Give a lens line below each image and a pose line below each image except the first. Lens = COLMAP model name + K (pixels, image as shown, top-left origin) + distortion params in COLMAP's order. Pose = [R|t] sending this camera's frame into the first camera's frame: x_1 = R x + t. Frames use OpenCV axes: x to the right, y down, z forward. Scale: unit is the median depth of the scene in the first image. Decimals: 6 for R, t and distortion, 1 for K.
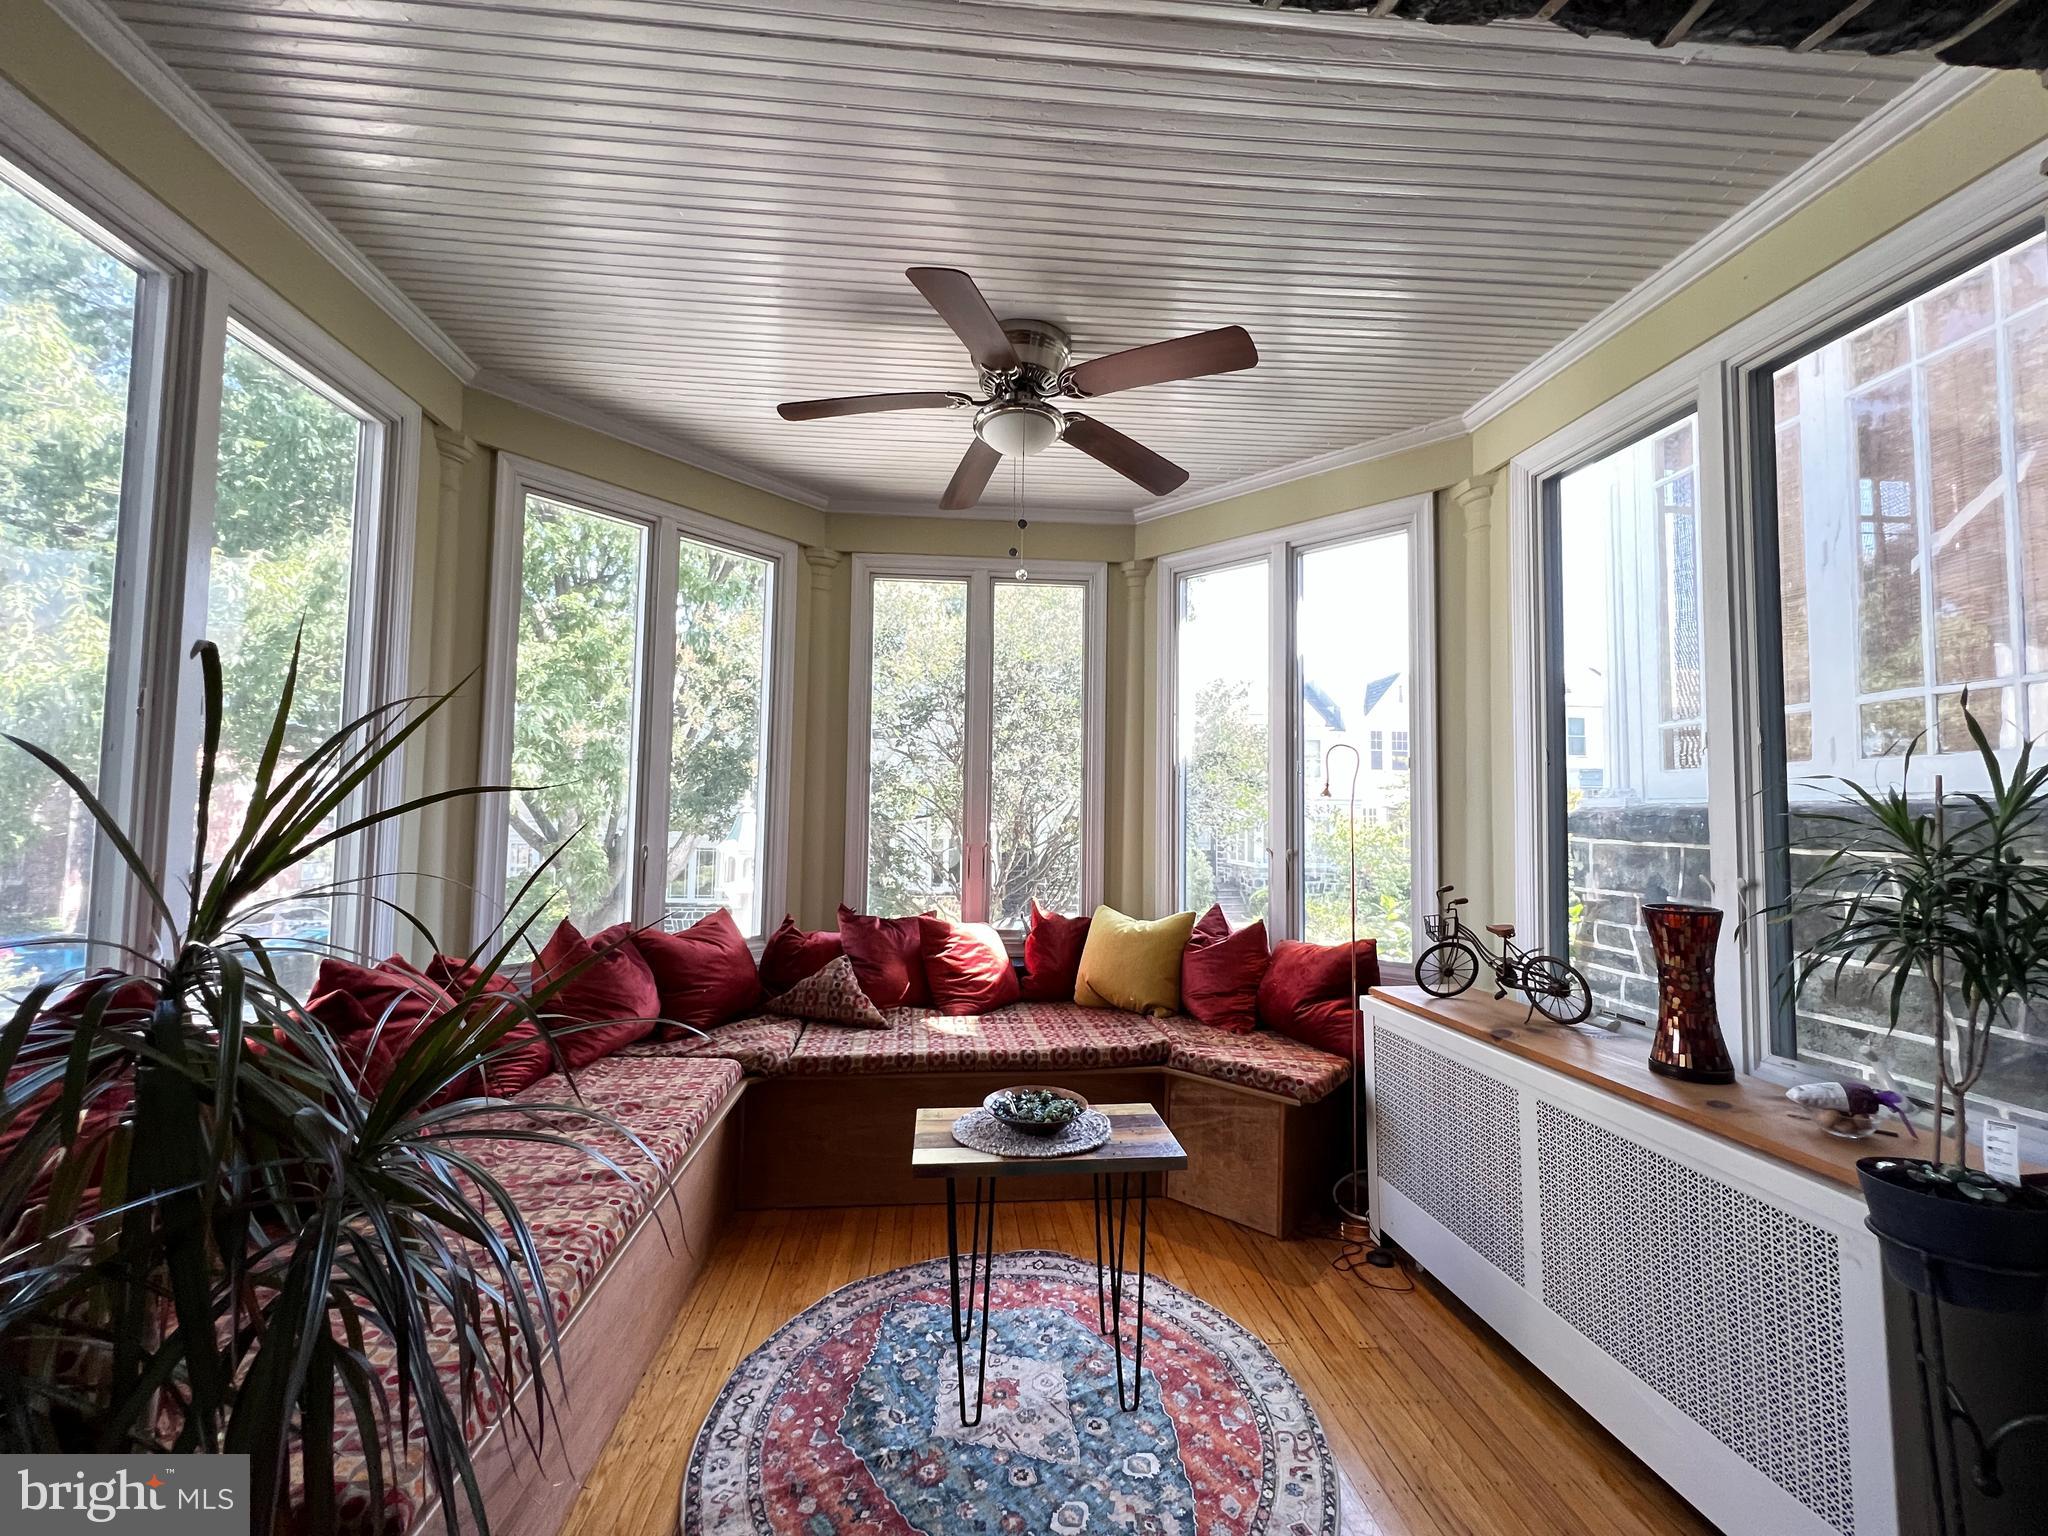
lens RADIAL K [[812.0, 0, 1024.0], [0, 812.0, 768.0], [0, 0, 1]] dist [-0.001270, 0.000683]
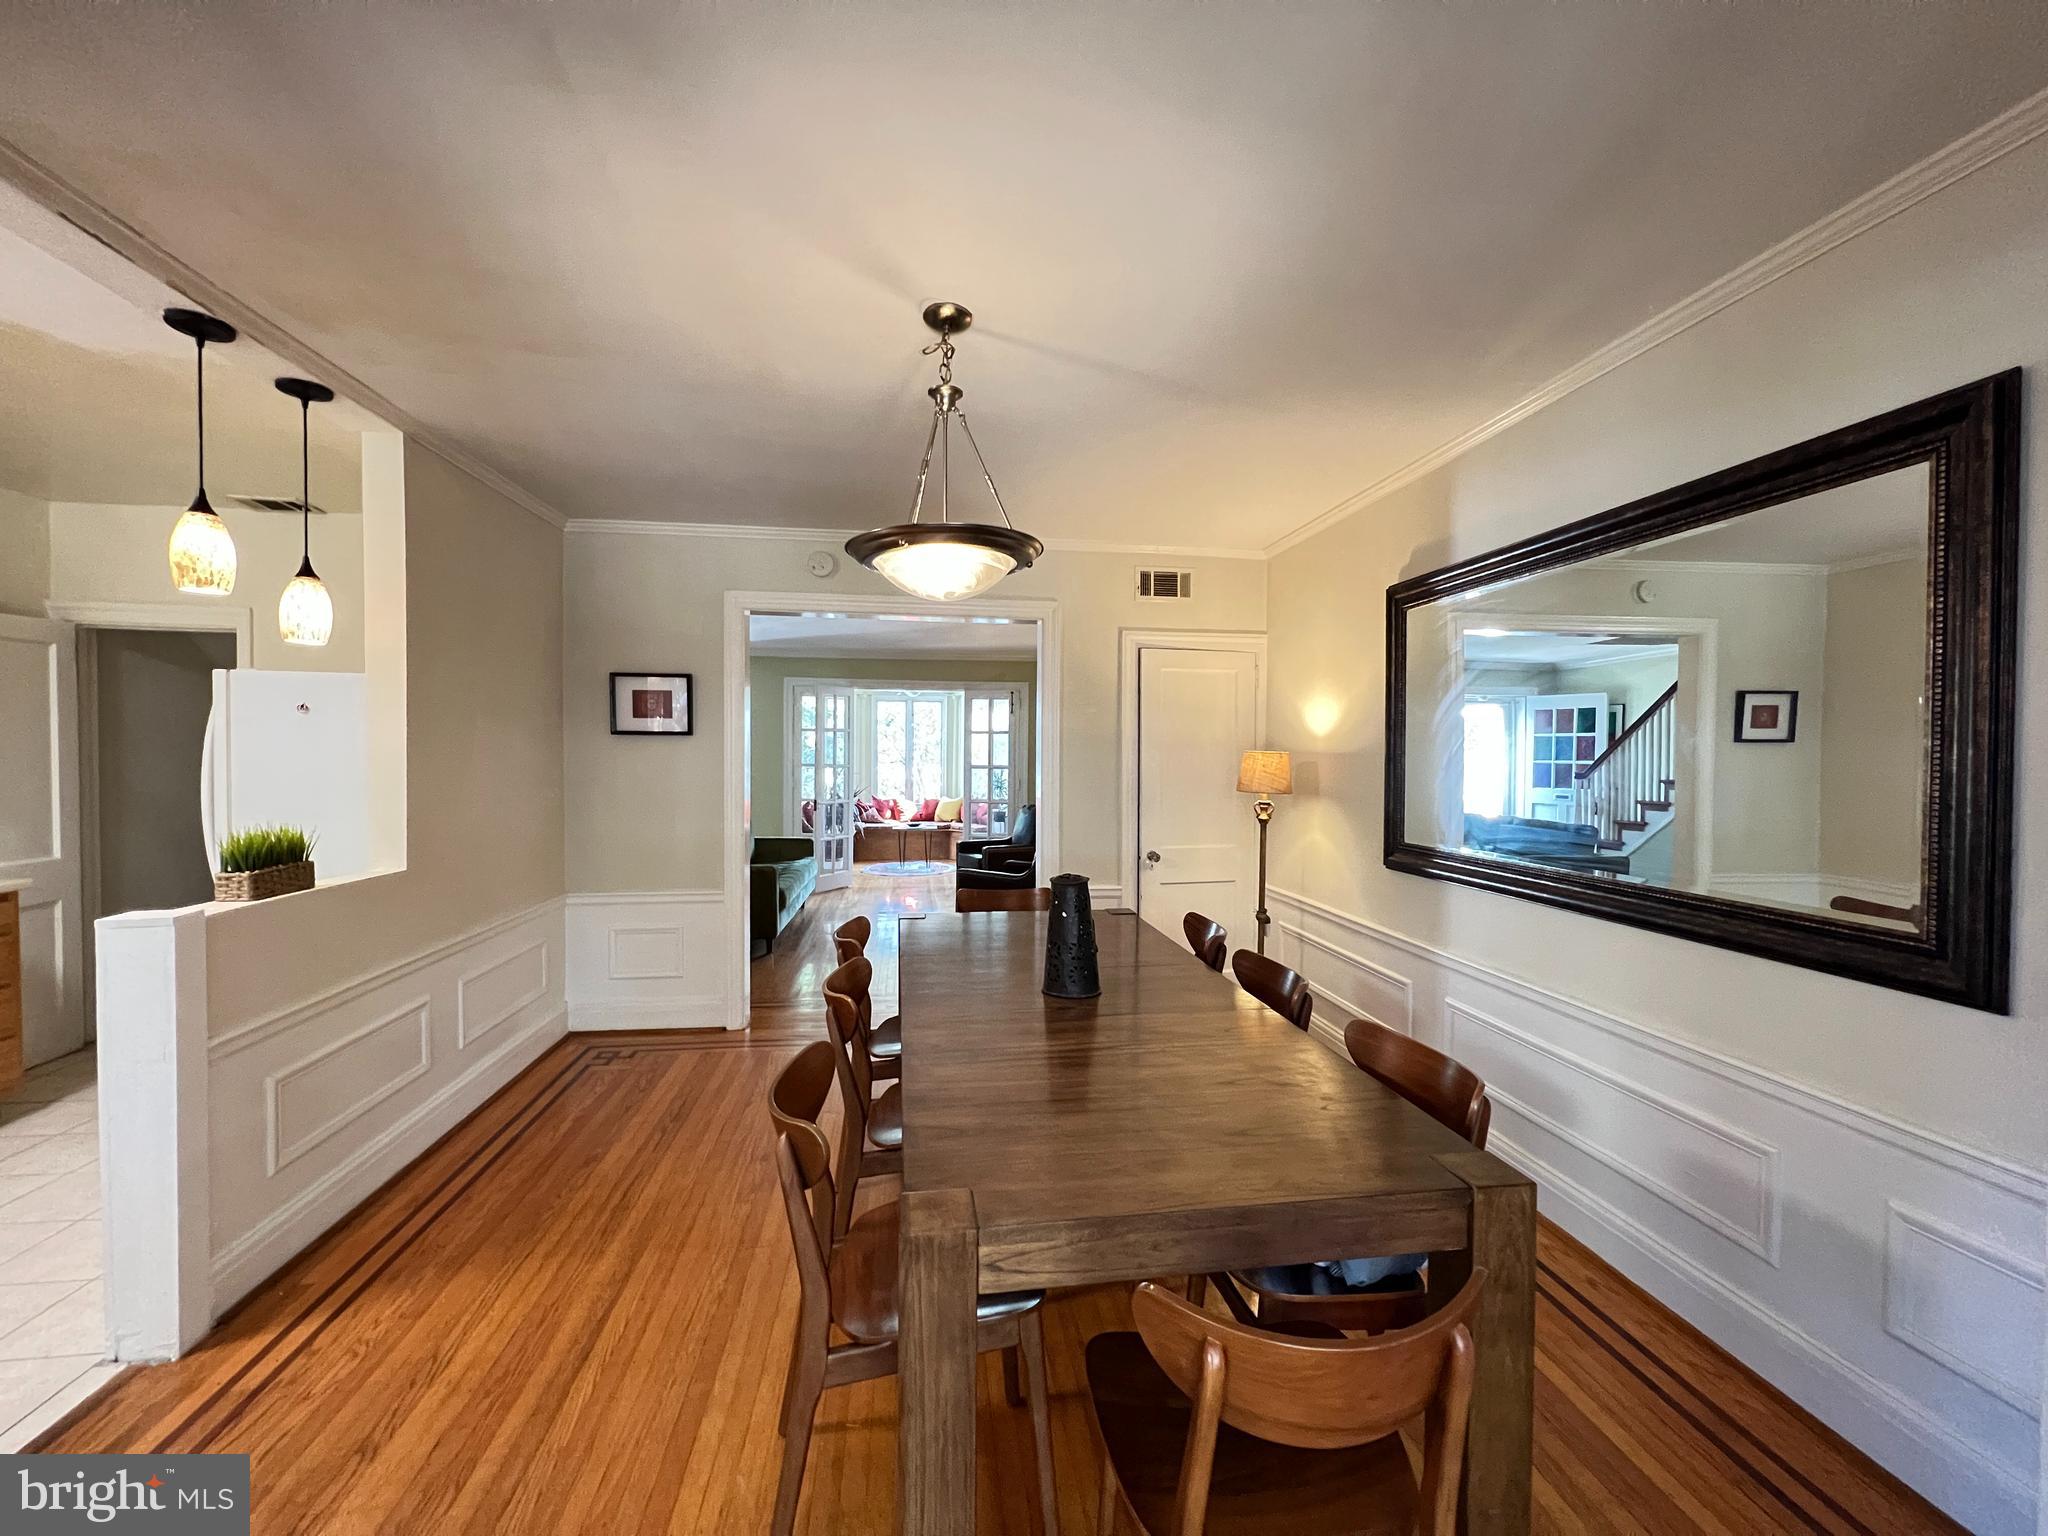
lens RADIAL K [[812.0, 0, 1024.0], [0, 812.0, 768.0], [0, 0, 1]] dist [-0.001270, 0.000683]
pose [[0.998380, -0.009537, 0.056100, 0.291558], [0.005578, 0.997508, 0.070326, -0.232265], [-0.056631, -0.069899, 0.995945, -2.949277]]
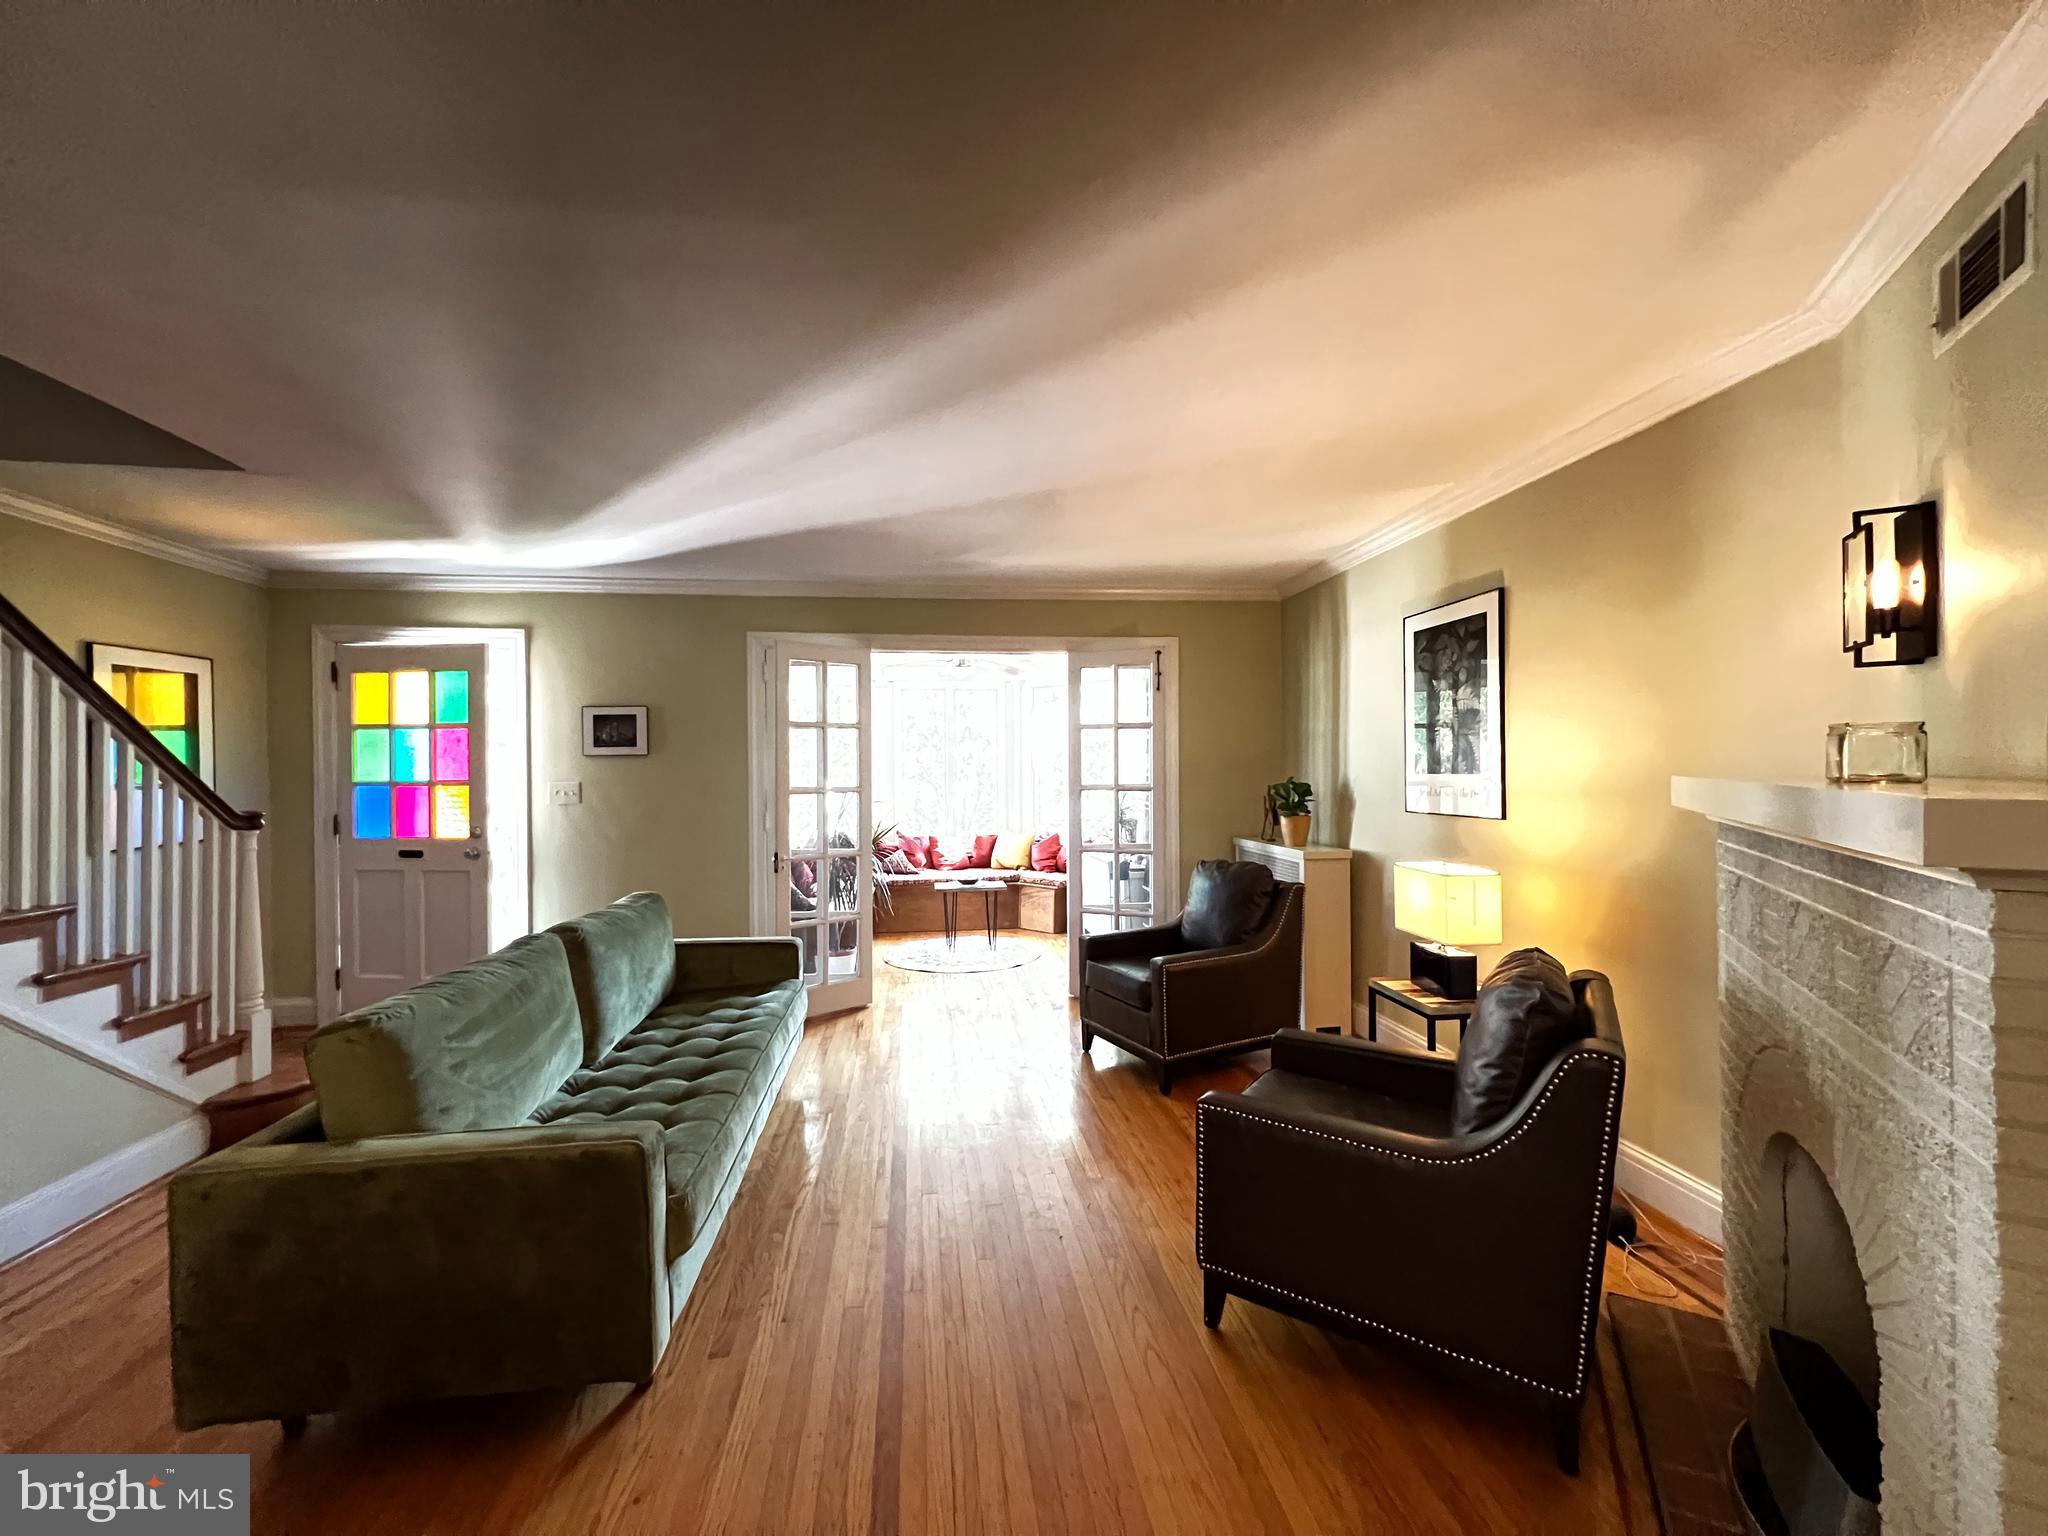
lens RADIAL K [[812.0, 0, 1024.0], [0, 812.0, 768.0], [0, 0, 1]] dist [-0.001270, 0.000683]
pose [[0.998558, -0.026406, 0.046749, 0.059749], [0.024089, 0.998486, 0.049443, -0.152163], [-0.047984, -0.048245, 0.997682, -1.603050]]
